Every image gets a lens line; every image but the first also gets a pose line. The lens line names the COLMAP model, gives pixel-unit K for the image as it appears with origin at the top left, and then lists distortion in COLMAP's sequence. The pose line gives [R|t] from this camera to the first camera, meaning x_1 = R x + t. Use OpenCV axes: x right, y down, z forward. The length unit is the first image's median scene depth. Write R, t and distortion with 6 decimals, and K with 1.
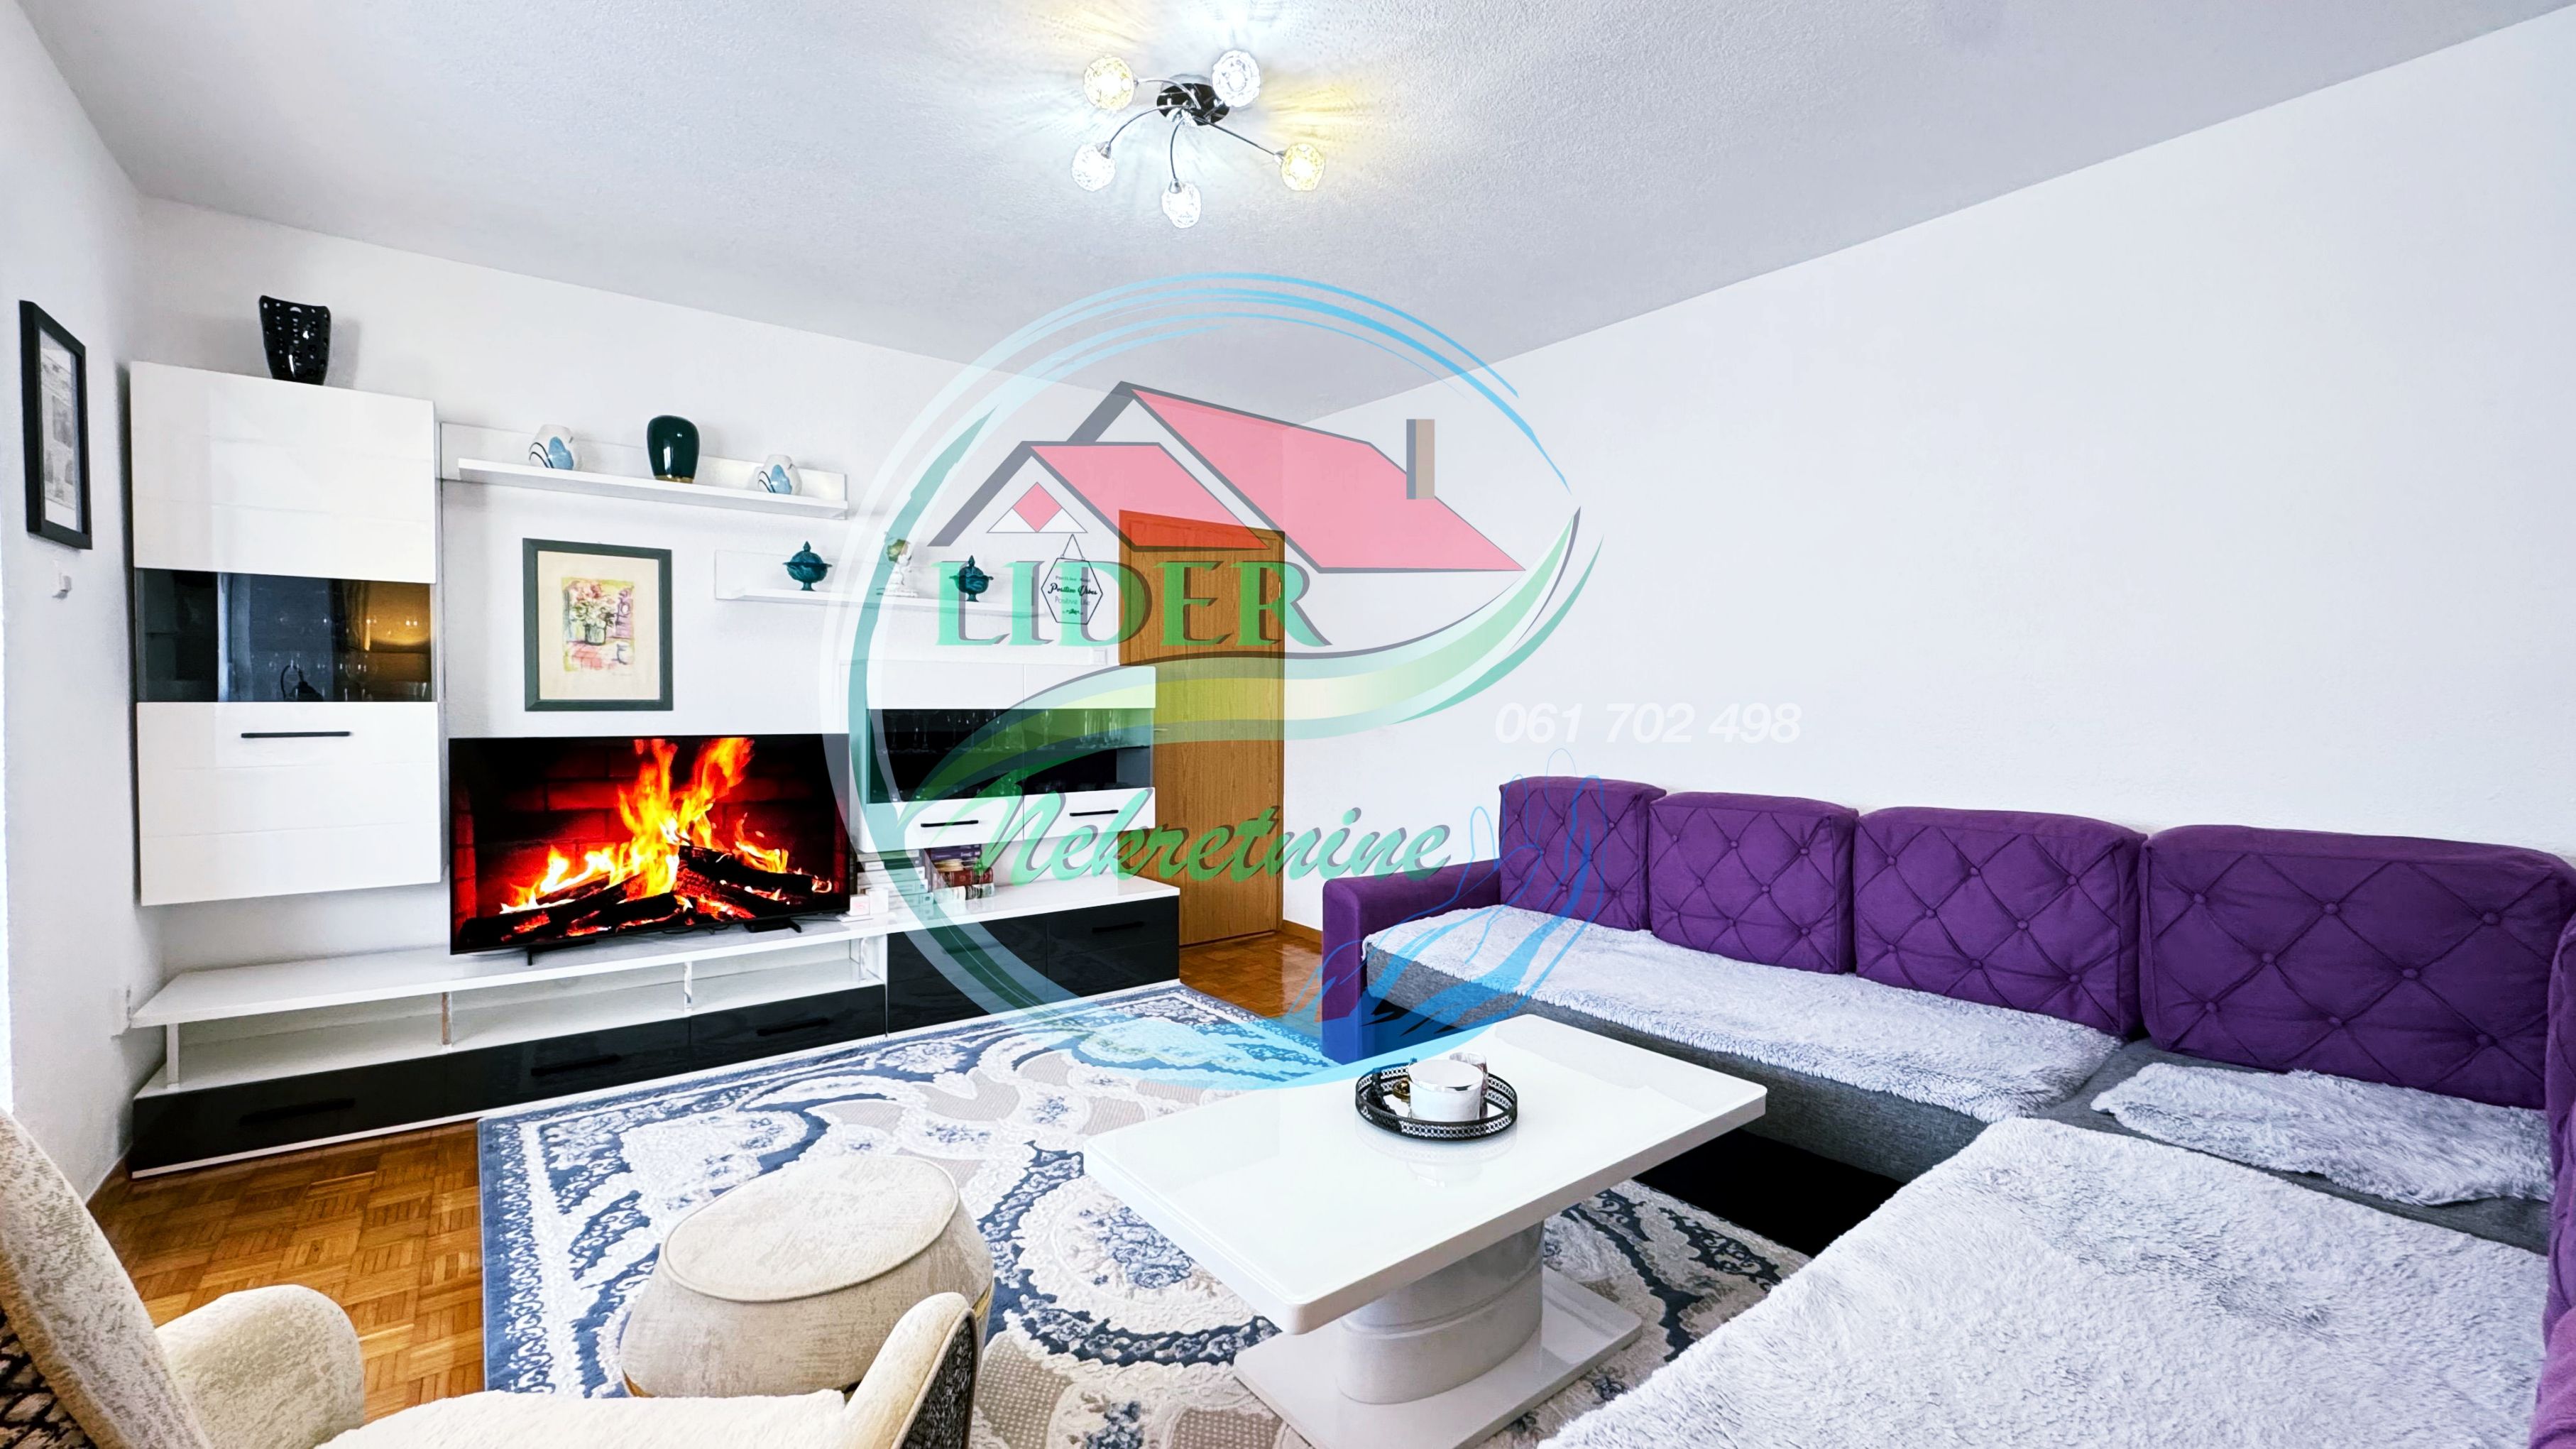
lens RADIAL K [[1026.4, 0, 1283.9], [0, 1026.4, 720.5], [0, 0, 1]] dist [-0.002206, -0.000716]
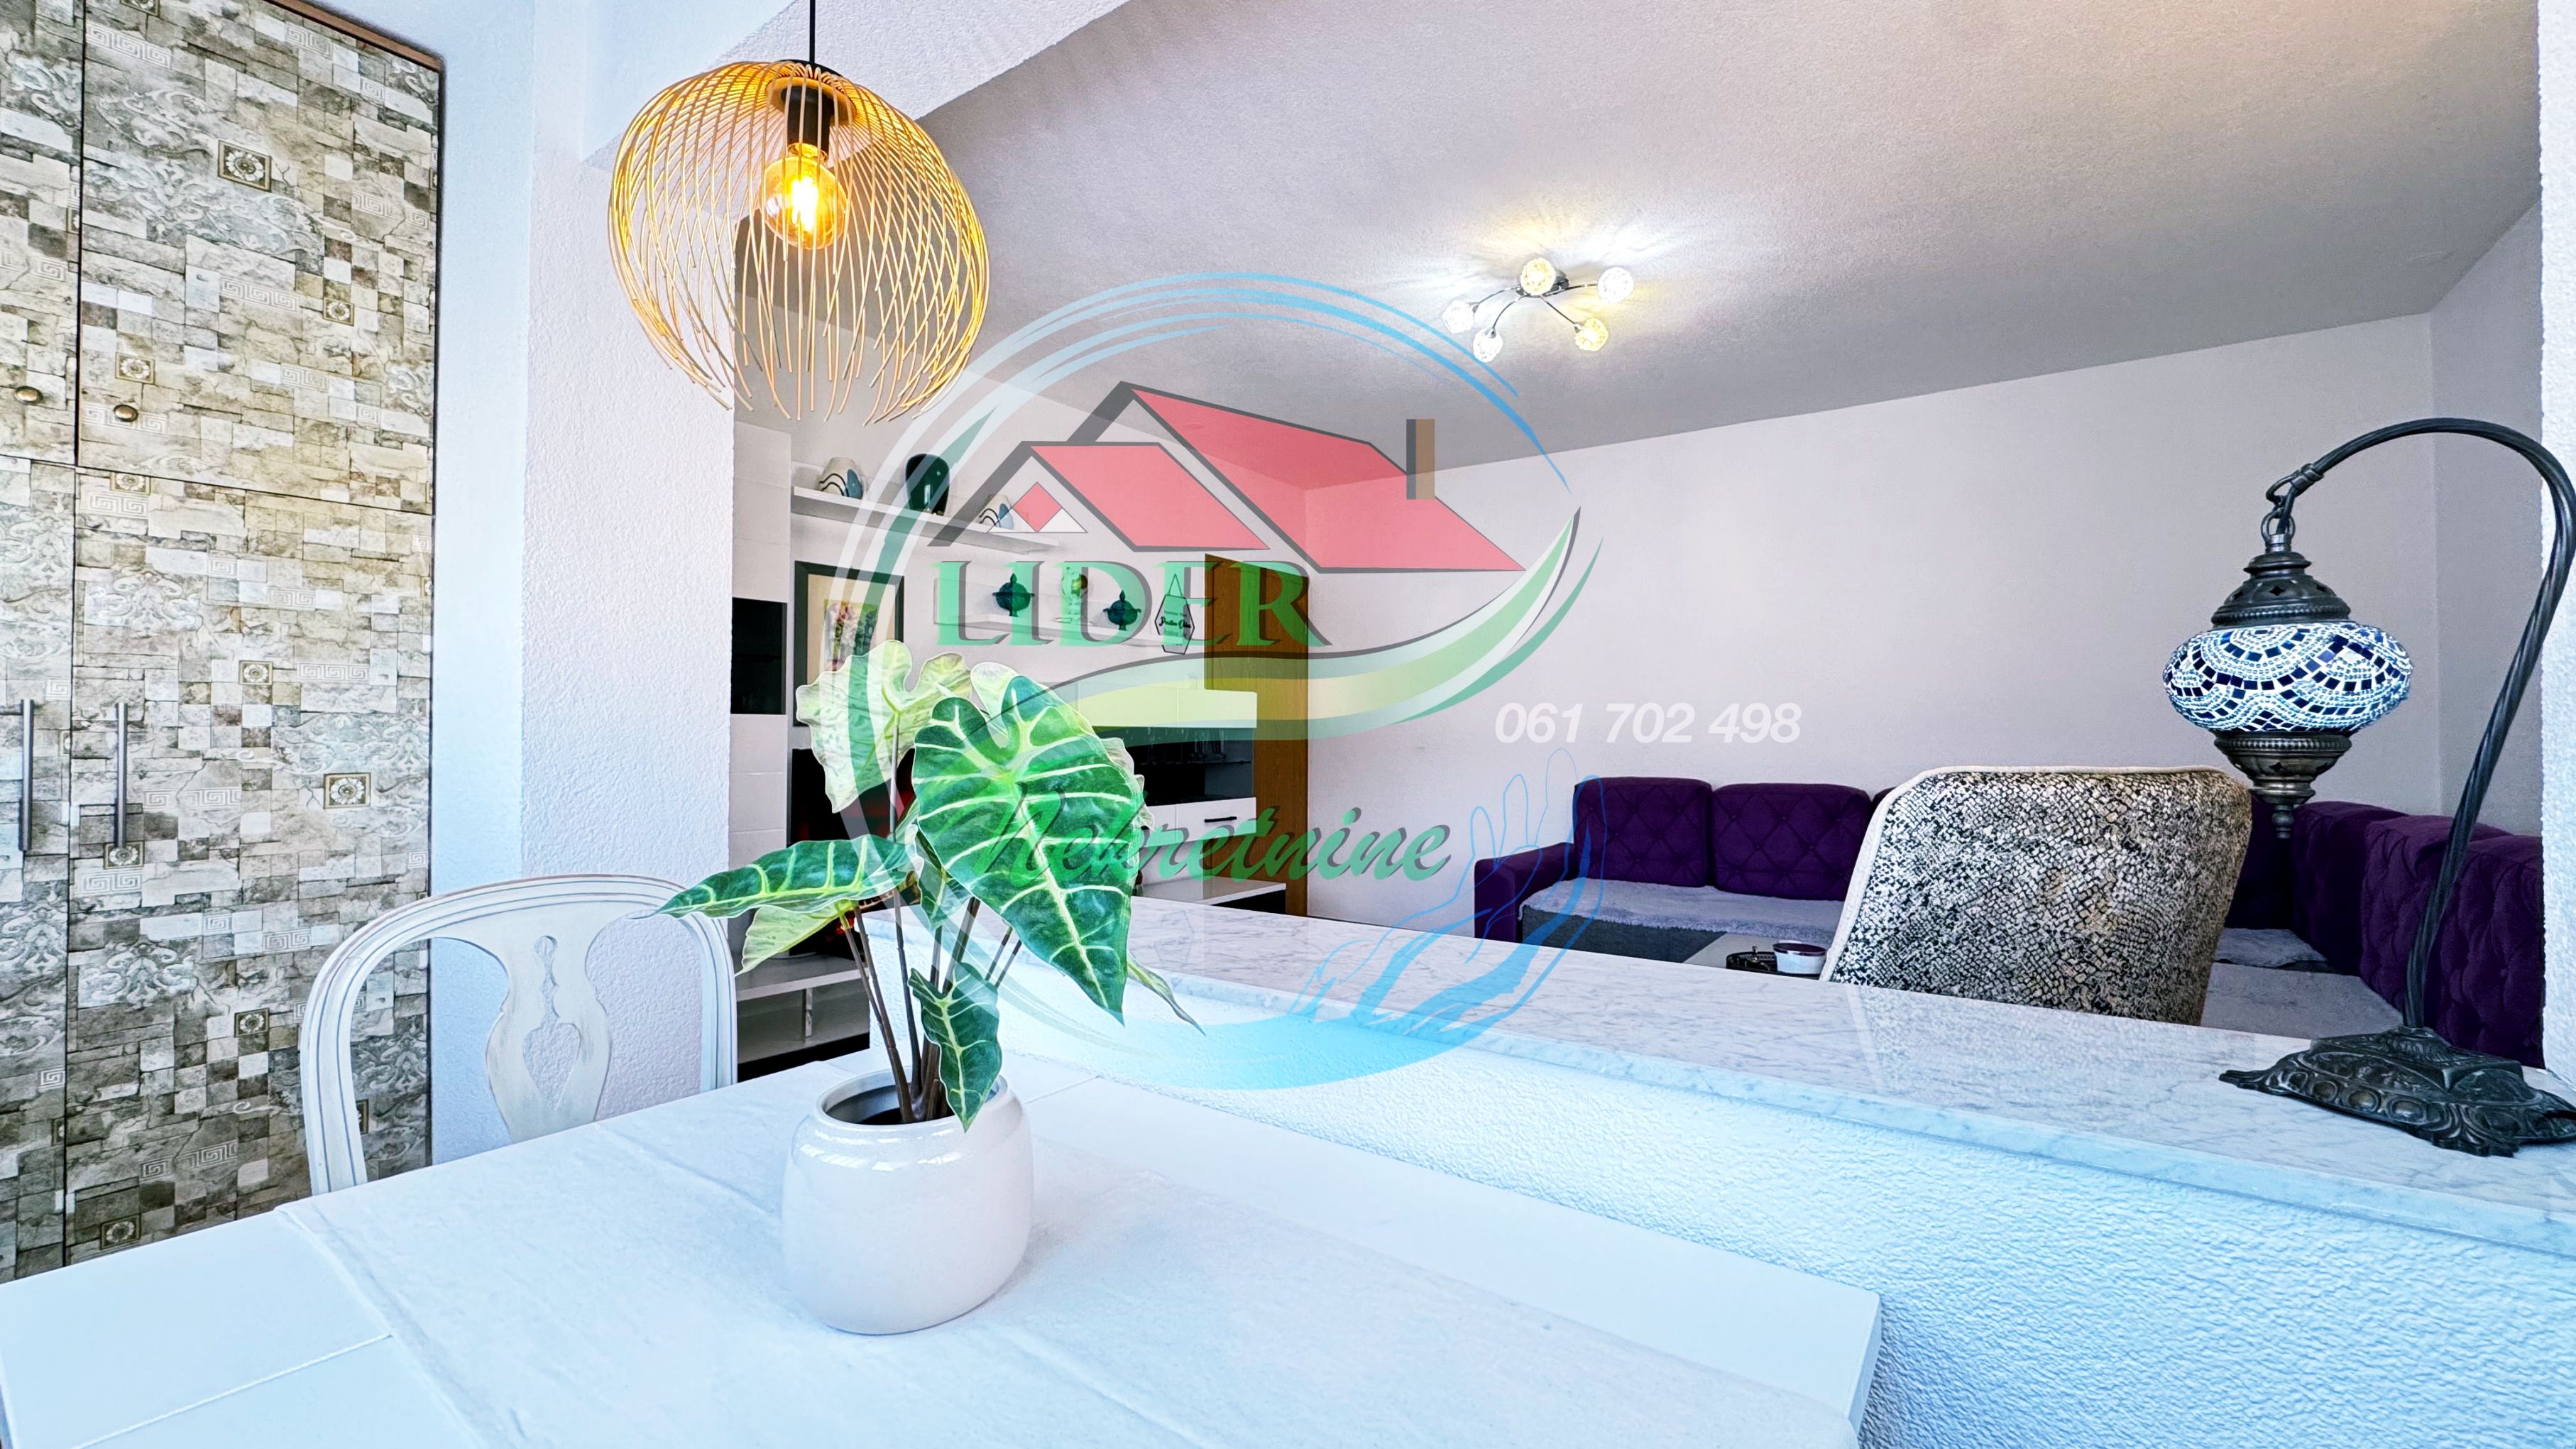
lens RADIAL K [[1026.4, 0, 1294.9], [0, 1026.4, 721.1], [0, 0, 1]] dist [-0.002206, -0.000716]
pose [[0.954889, 0.001853, 0.296957, -0.639565], [0.007420, 0.999519, -0.030099, 0.023439], [-0.296870, 0.030945, 0.954416, -0.167875]]
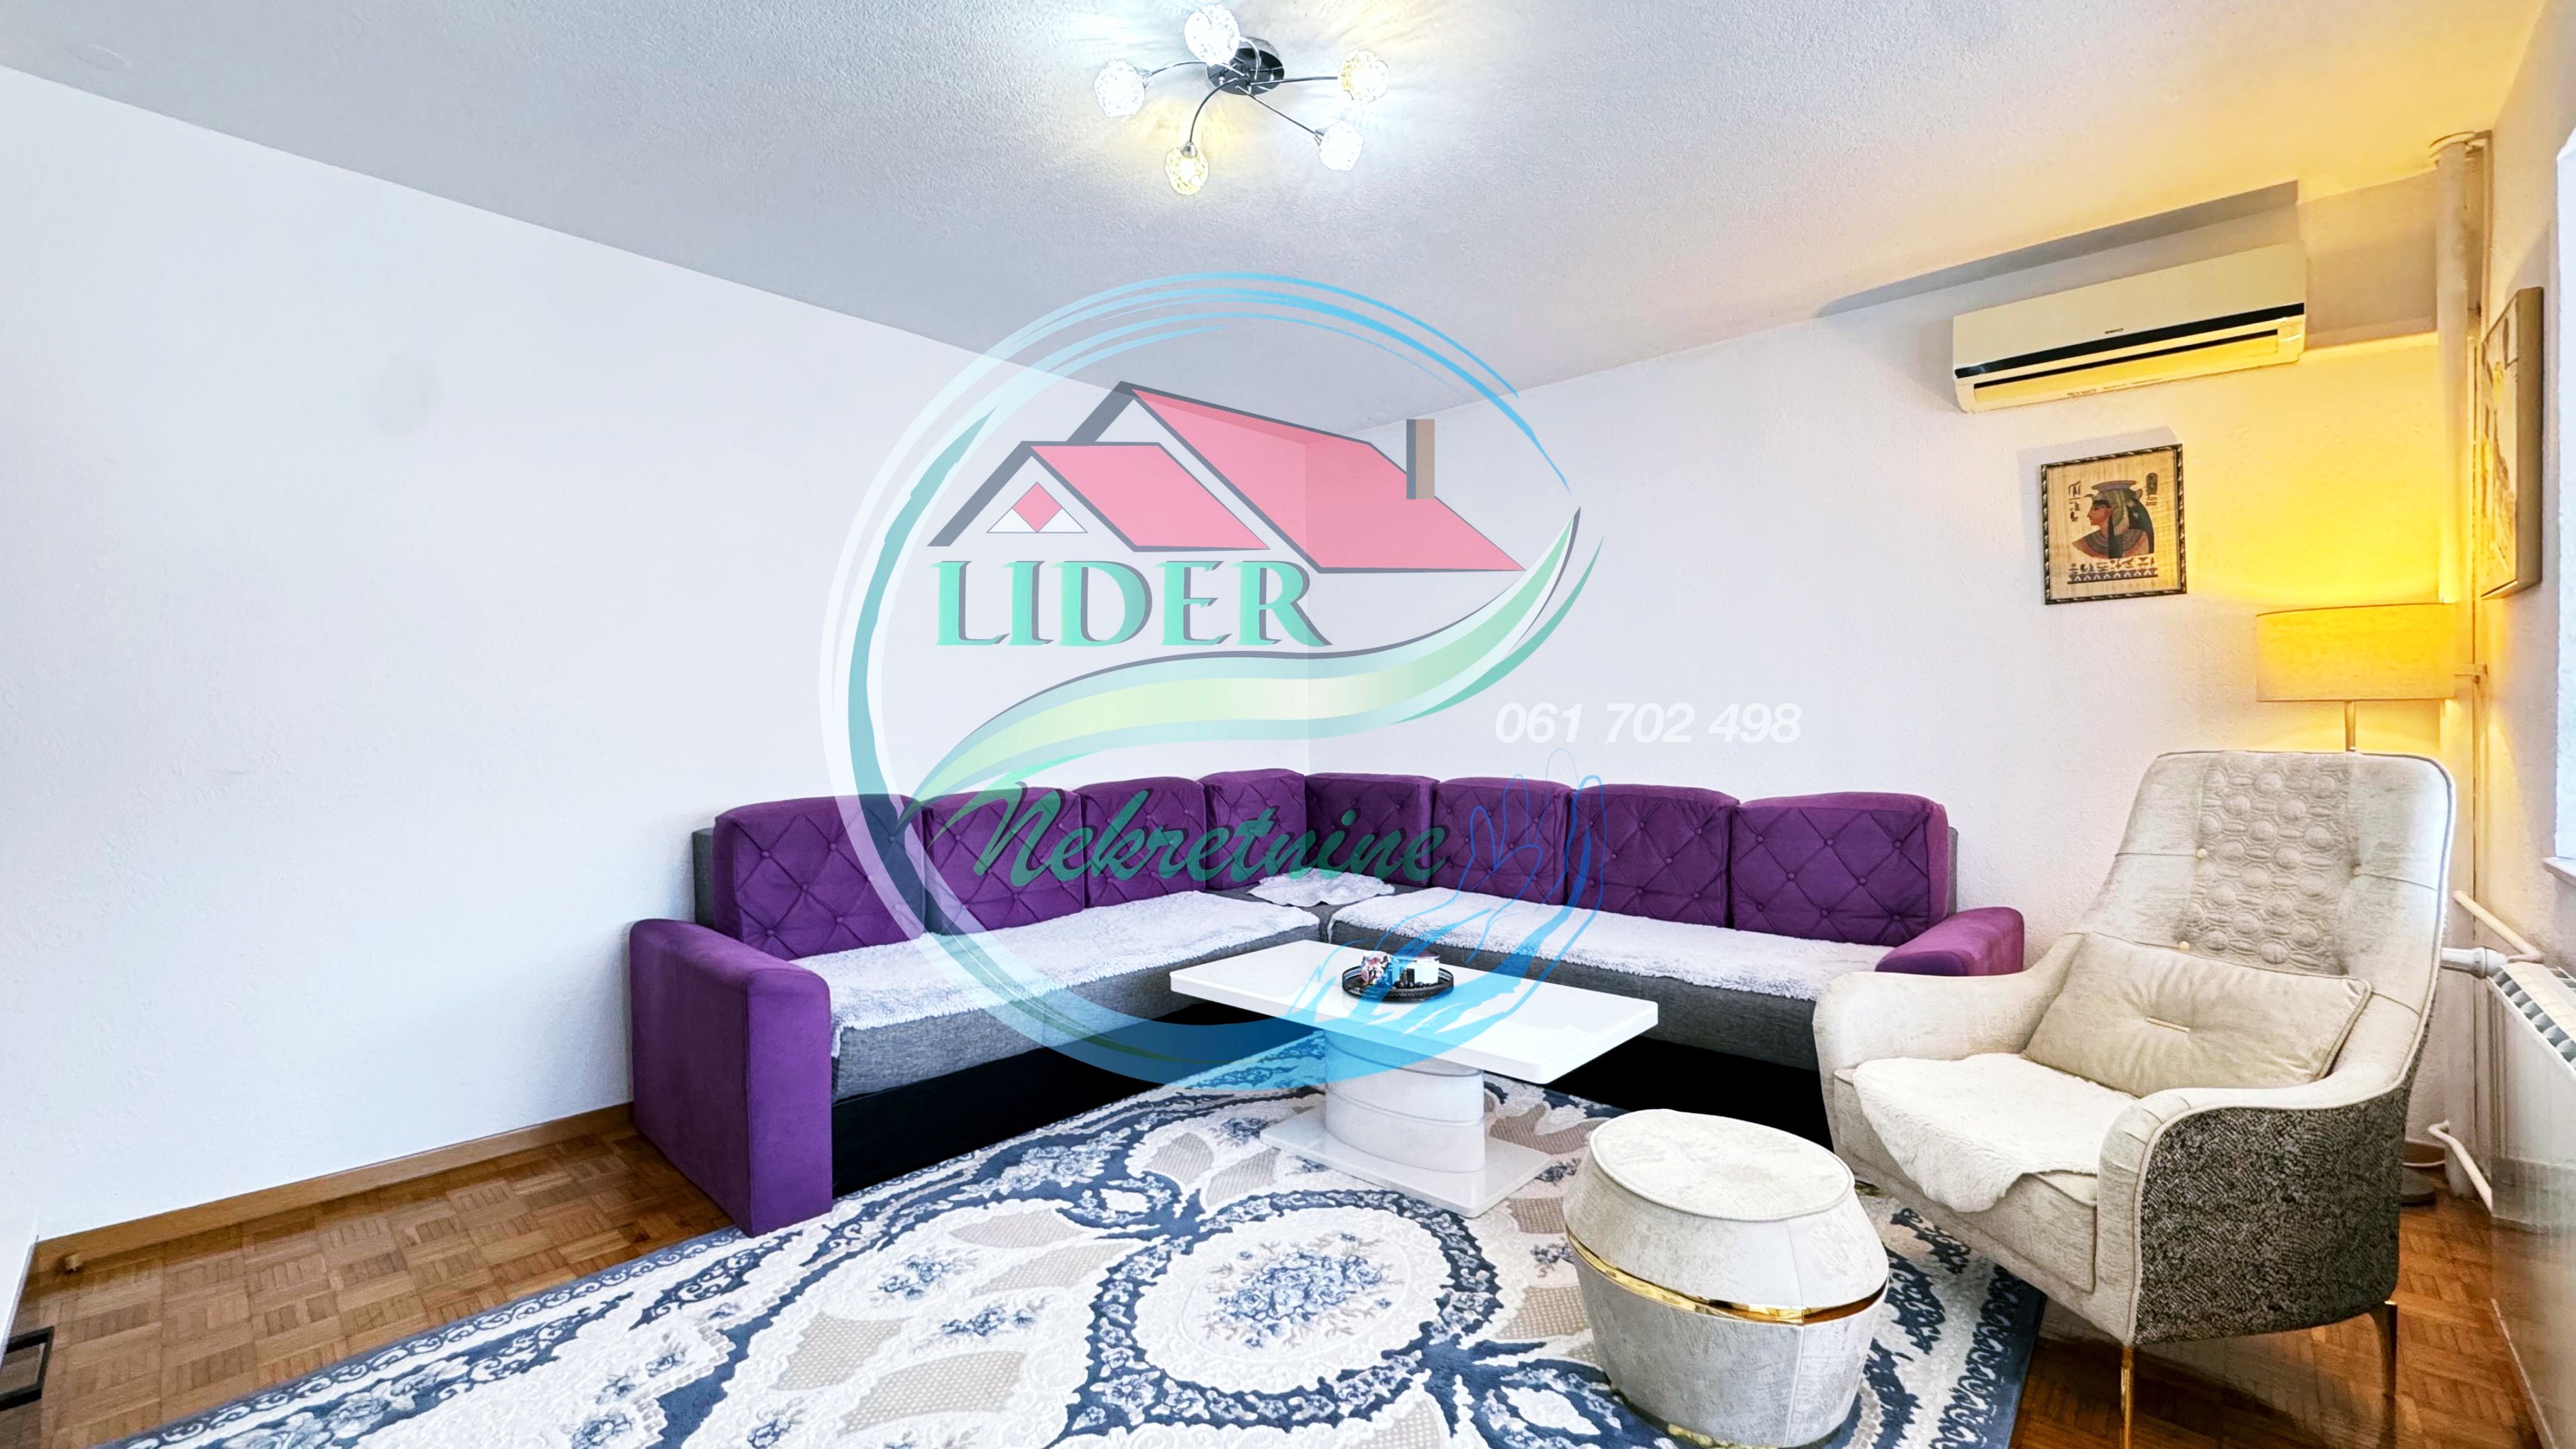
lens RADIAL K [[1026.4, 0, 1291.0], [0, 1026.4, 721.2], [0, 0, 1]] dist [-0.002206, -0.000716]
pose [[-0.172261, -0.005605, 0.985035, -0.798482], [0.026351, 0.999600, 0.010296, -0.012587], [-0.984699, 0.027731, -0.172044, 0.883665]]
